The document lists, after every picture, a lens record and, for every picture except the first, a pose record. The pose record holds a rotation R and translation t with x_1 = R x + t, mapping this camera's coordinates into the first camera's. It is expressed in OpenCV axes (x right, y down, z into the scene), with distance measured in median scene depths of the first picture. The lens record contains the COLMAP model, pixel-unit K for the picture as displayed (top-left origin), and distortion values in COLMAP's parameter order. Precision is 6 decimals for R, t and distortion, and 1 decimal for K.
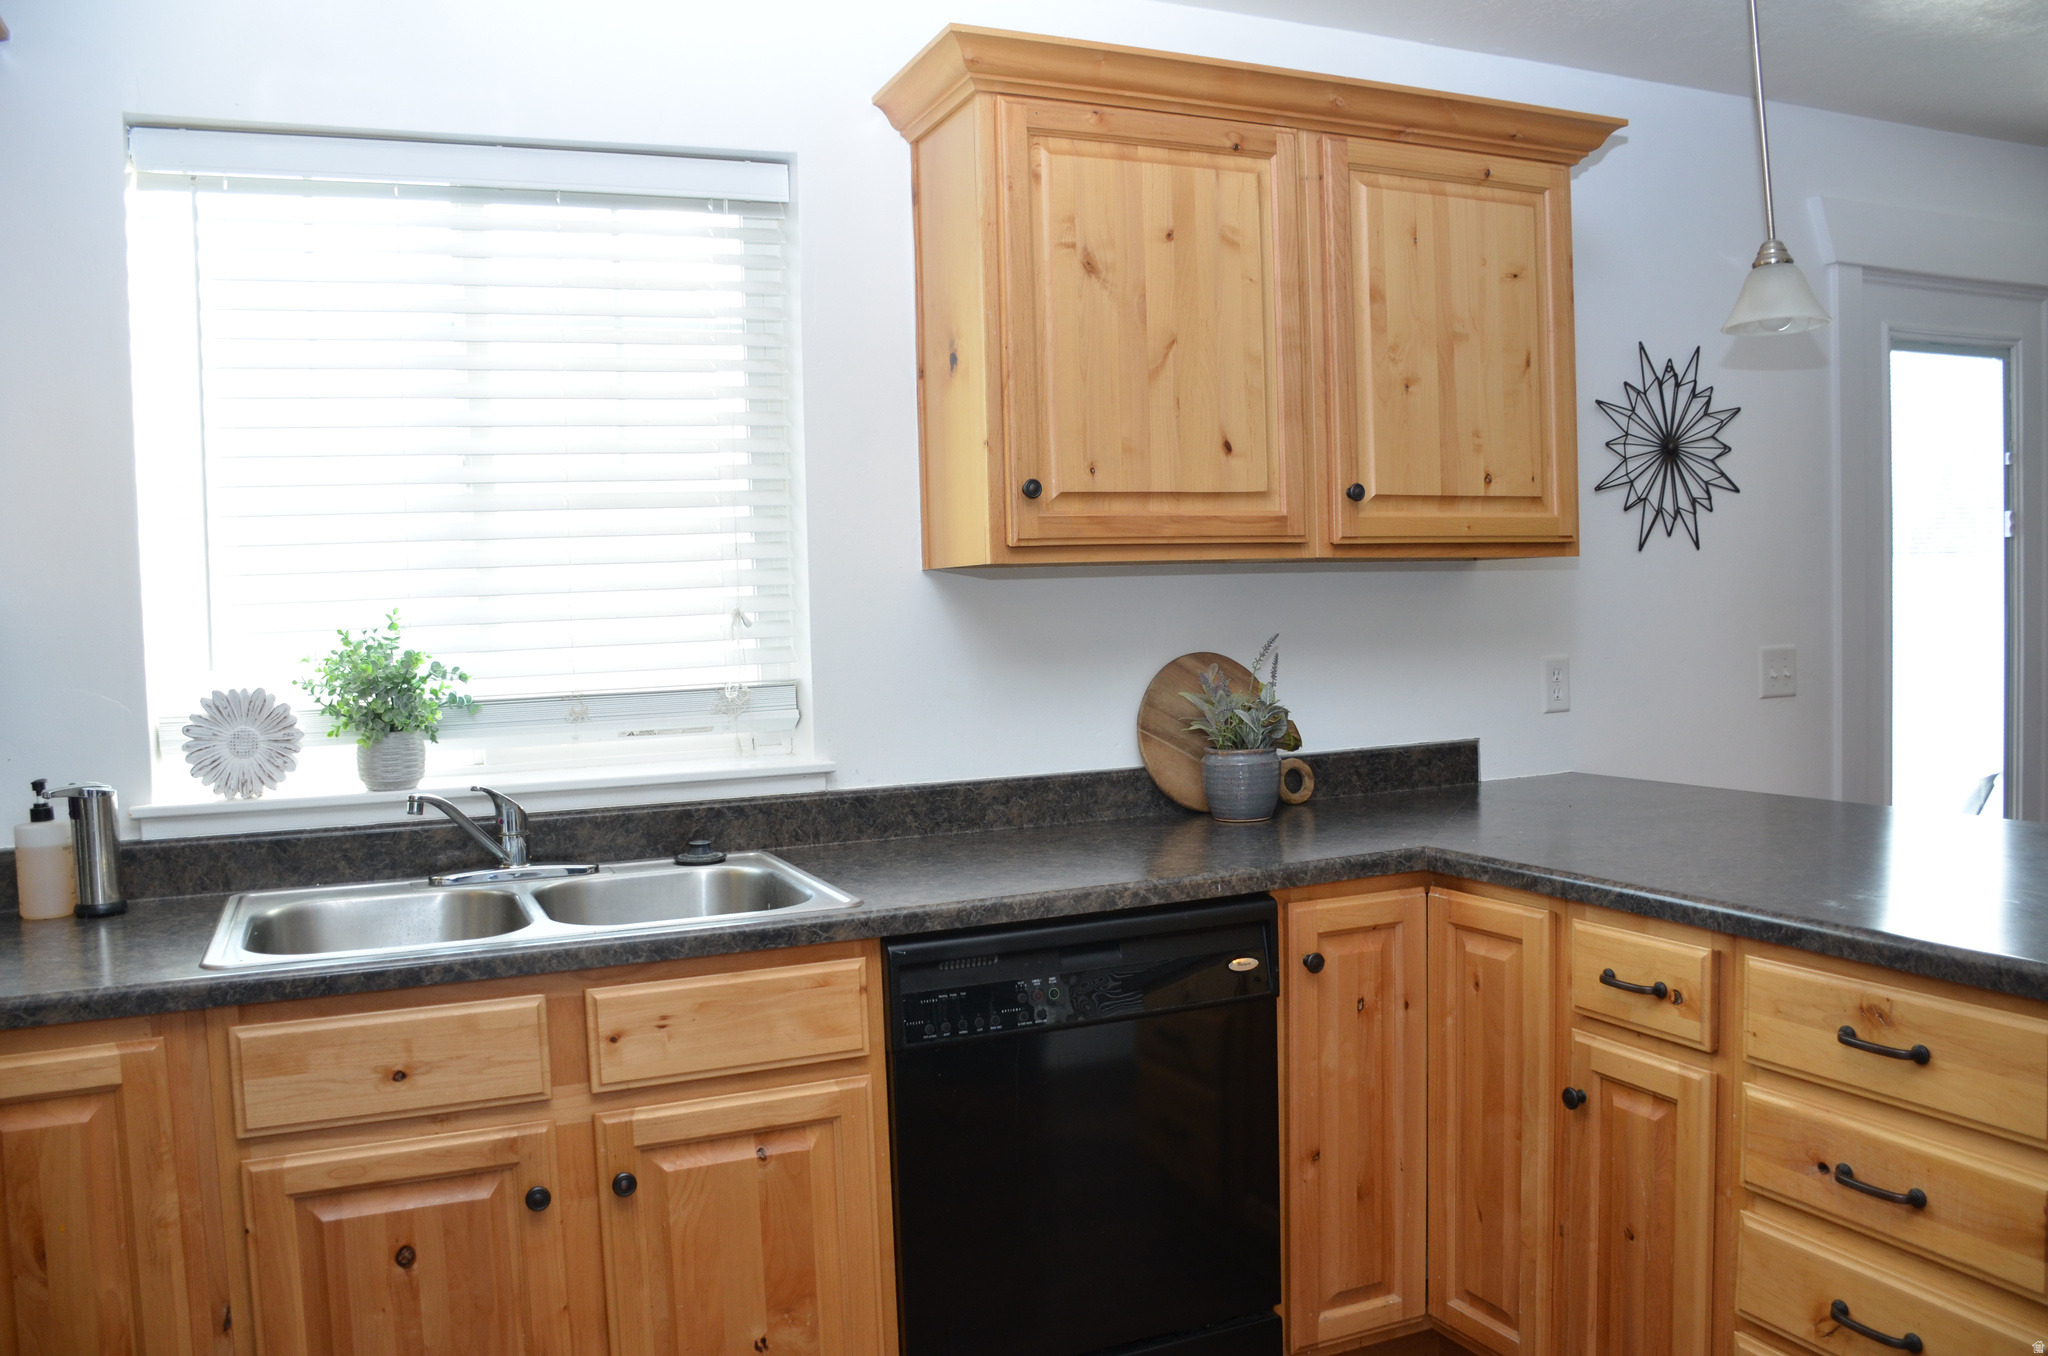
lens RADIAL K [[1568.9, 0, 1024.0], [0, 1568.9, 678.0], [0, 0, 1]] dist [-0.149391, 0.115675]
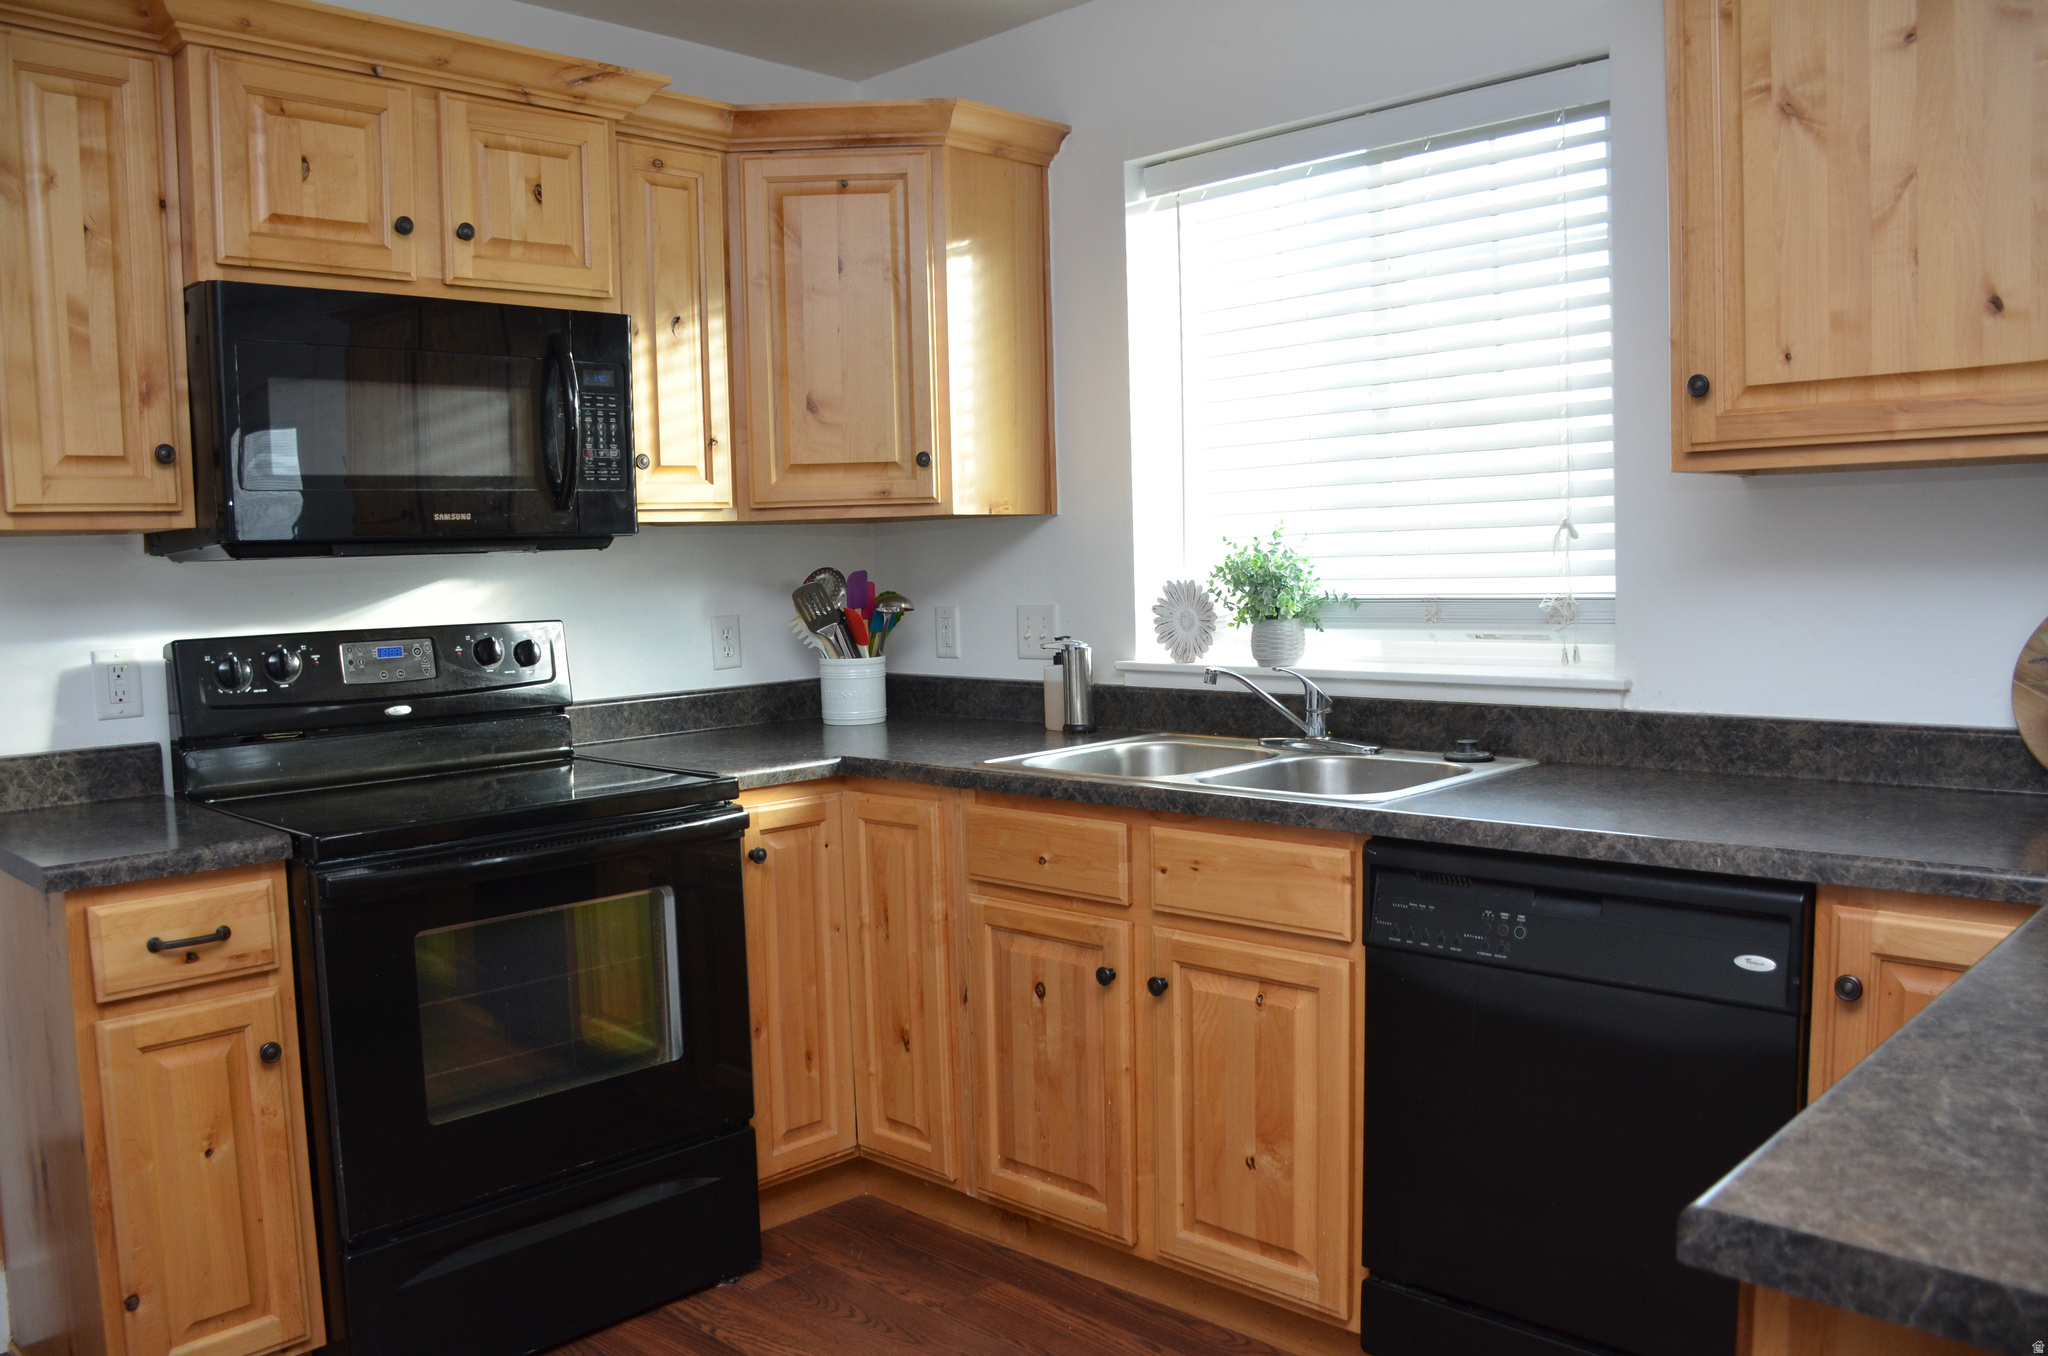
lens RADIAL K [[1568.9, 0, 1024.0], [0, 1568.9, 678.0], [0, 0, 1]] dist [-0.149391, 0.115675]
pose [[0.398373, 0.090620, -0.912736, 0.623925], [-0.028089, 0.995846, 0.086612, -0.020163], [0.916793, -0.008866, 0.399264, 0.296836]]
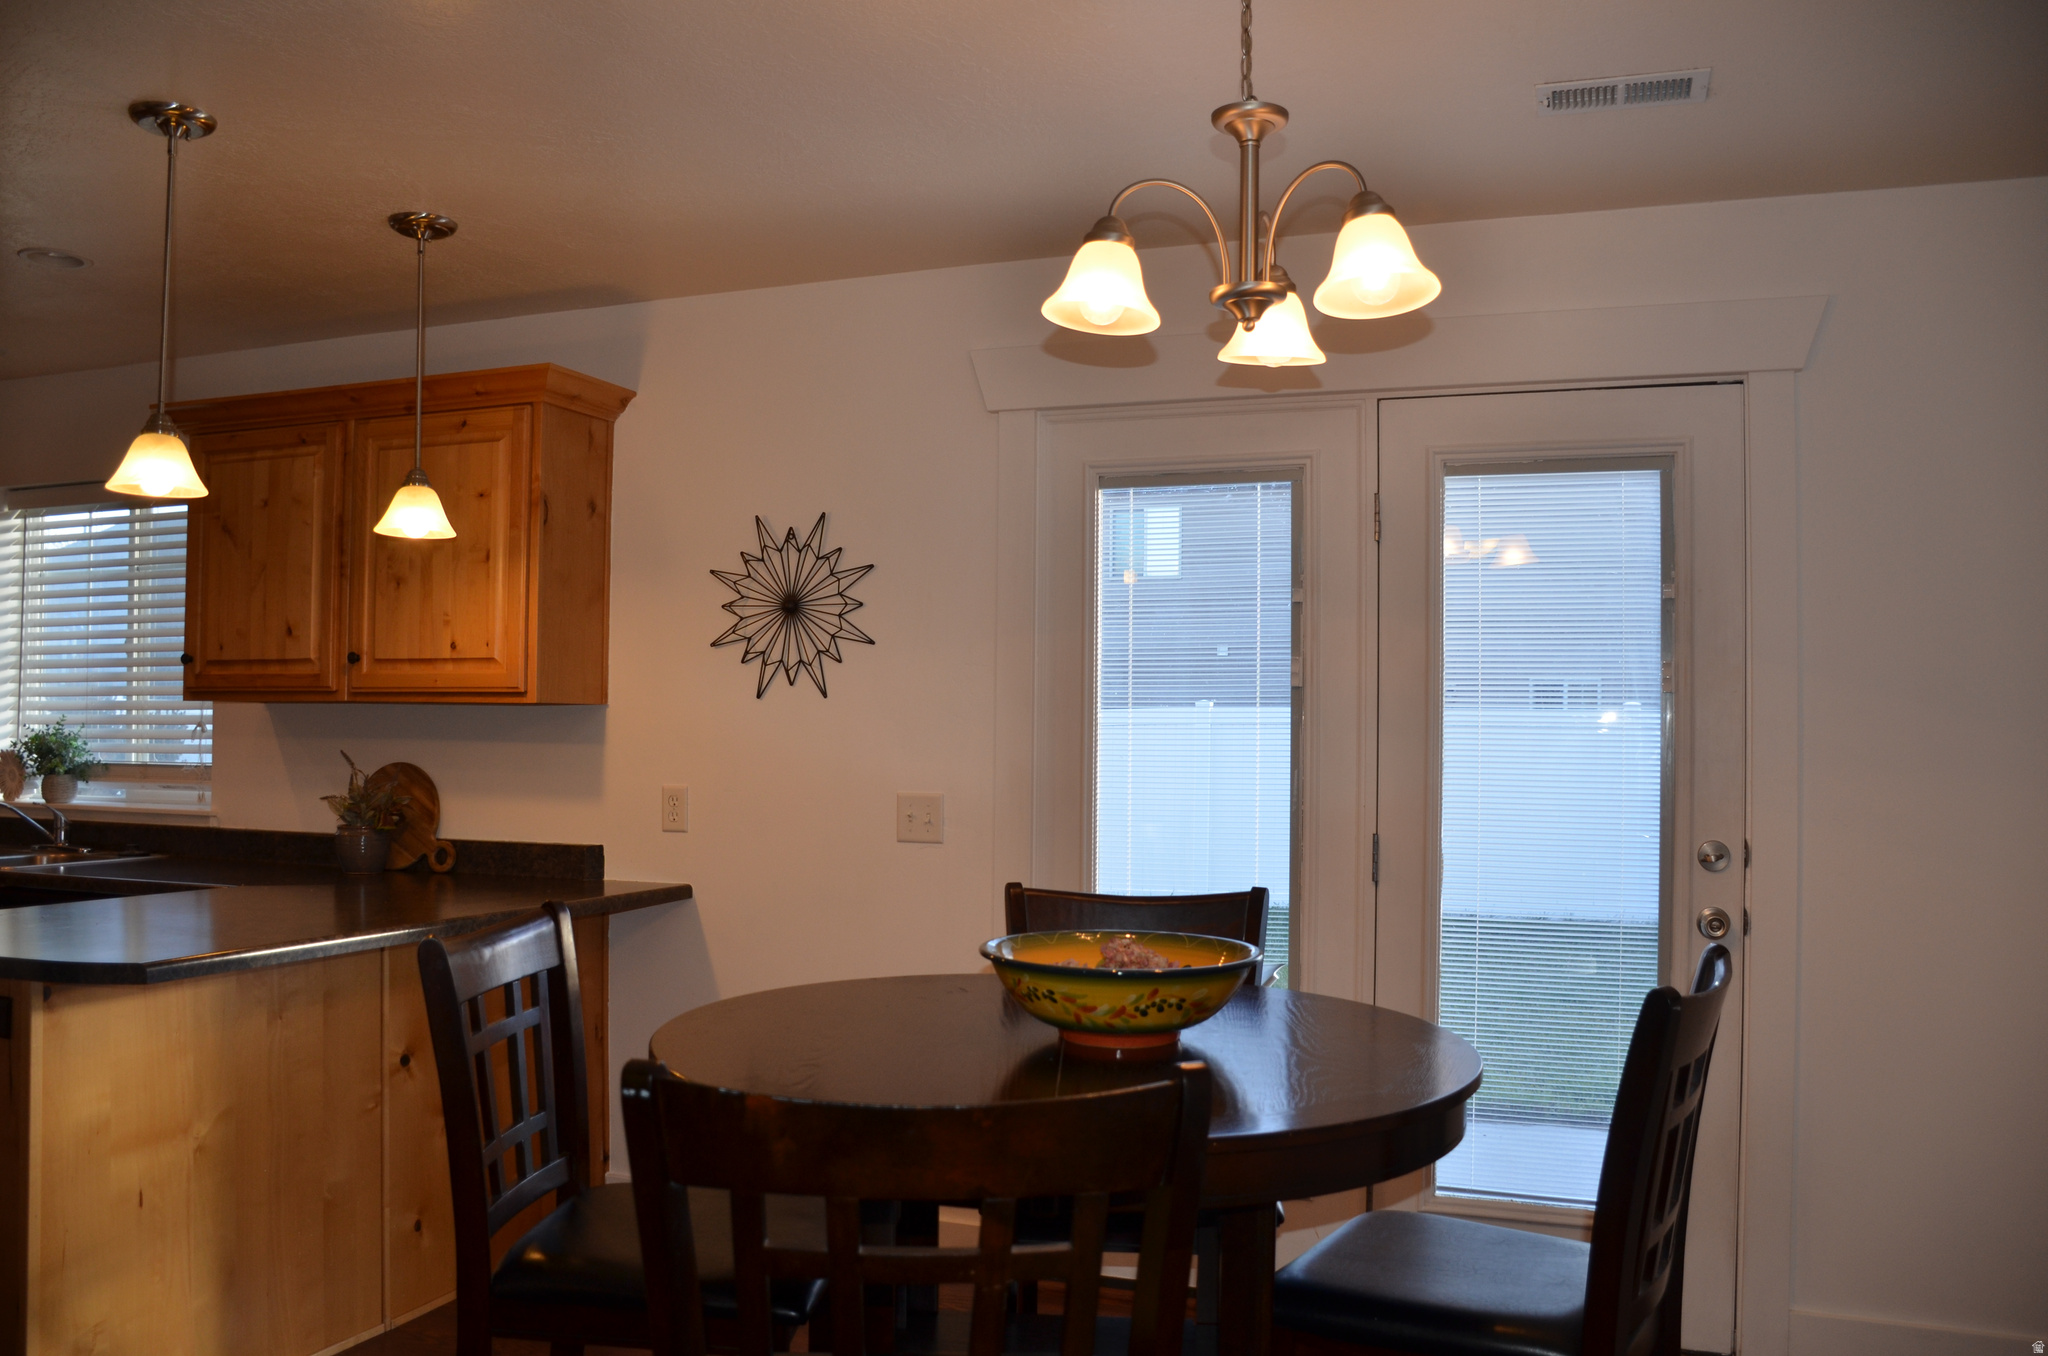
lens RADIAL K [[1568.9, 0, 1024.0], [0, 1568.9, 678.0], [0, 0, 1]] dist [-0.149391, 0.115675]
pose [[0.732457, 0.013732, -0.680675, 1.776021], [-0.059226, 0.997291, -0.043612, -0.078377], [0.678233, 0.072258, 0.731286, 0.380639]]
